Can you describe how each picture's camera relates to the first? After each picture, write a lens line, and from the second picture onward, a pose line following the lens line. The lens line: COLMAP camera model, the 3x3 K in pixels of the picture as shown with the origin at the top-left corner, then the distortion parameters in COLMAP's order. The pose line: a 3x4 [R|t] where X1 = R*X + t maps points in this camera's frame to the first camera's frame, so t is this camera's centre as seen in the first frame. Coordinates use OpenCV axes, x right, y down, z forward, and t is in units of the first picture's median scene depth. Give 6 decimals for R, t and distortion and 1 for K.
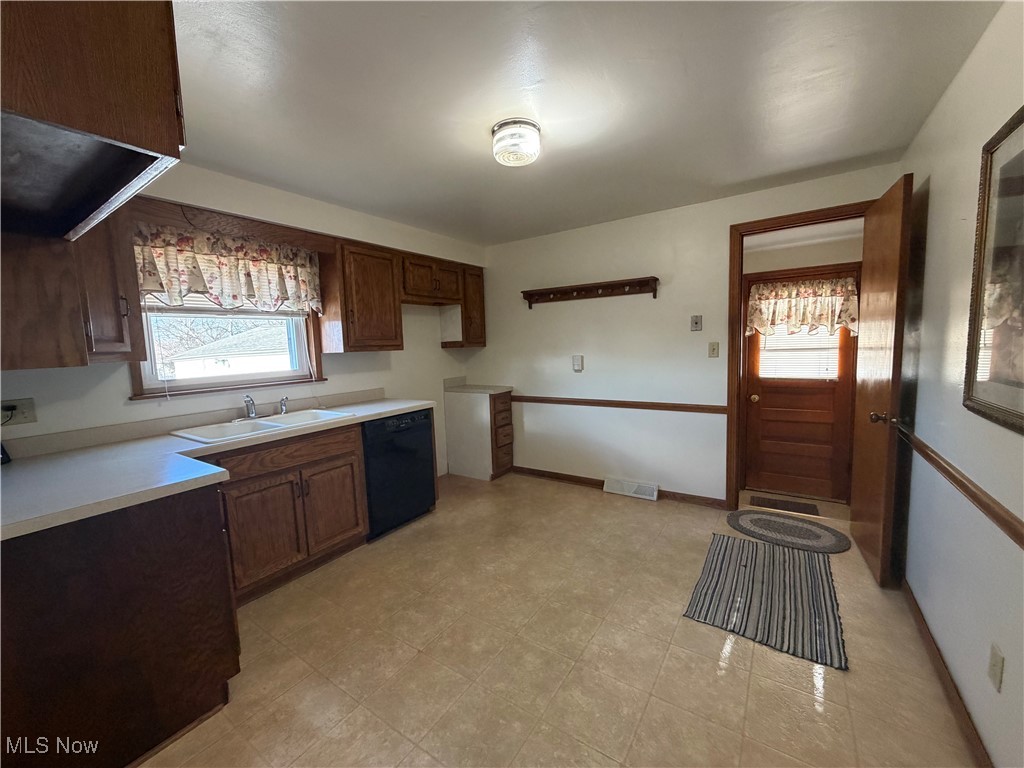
lens RADIAL K [[407.0, 0, 511.0], [0, 407.0, 384.1], [0, 0, 1]] dist [-0.003567, -0.000176]
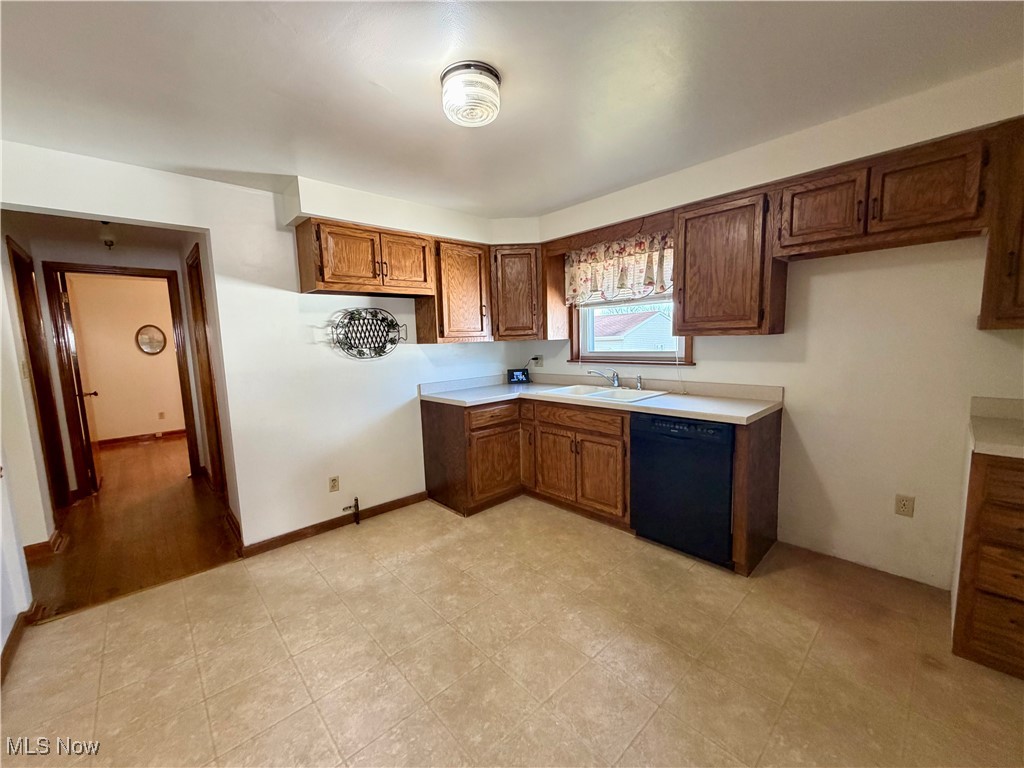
lens RADIAL K [[407.0, 0, 510.7], [0, 407.0, 385.0], [0, 0, 1]] dist [-0.003567, -0.000176]
pose [[-0.229172, 0.157861, -0.960500, 0.707232], [-0.056115, 0.982978, 0.174944, -0.137695], [0.971767, 0.093991, -0.216413, 1.066007]]
